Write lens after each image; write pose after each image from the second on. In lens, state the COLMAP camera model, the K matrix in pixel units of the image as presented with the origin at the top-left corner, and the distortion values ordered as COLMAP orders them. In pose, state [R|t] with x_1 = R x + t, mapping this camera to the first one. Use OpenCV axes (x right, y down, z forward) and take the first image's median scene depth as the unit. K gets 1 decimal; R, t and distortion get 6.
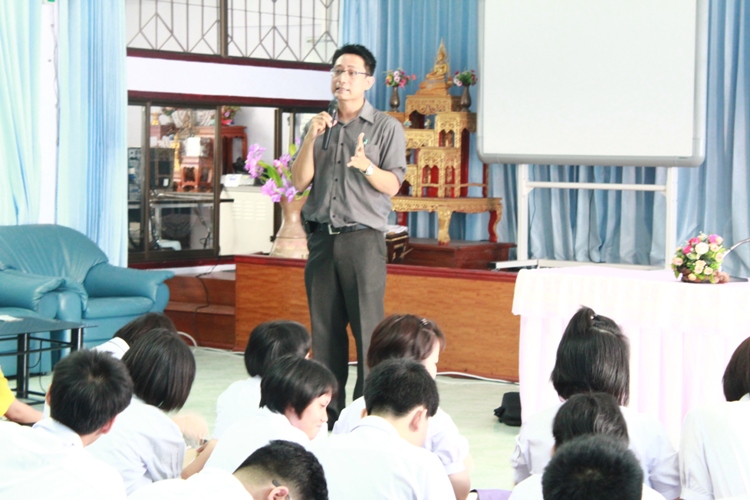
lens RADIAL K [[1804.3, 0, 375.0], [0, 1804.3, 255.0], [0, 0, 1]] dist [0.069702, 0.000000]
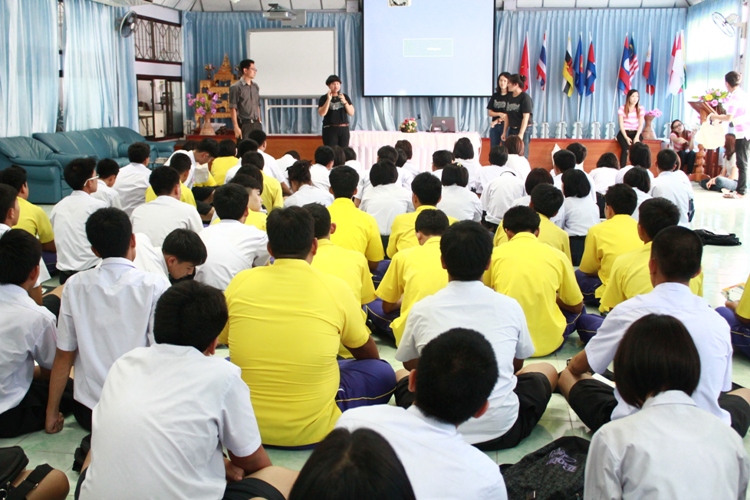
lens RADIAL K [[830.5, 0, 365.4], [0, 830.5, 257.4], [0, 0, 1]] dist [-0.075757, 0.000000]
pose [[0.887816, -0.103666, 0.448371, -0.375621], [0.041293, 0.988313, 0.146740, 0.009588], [-0.458343, -0.111763, 0.881720, -0.210563]]
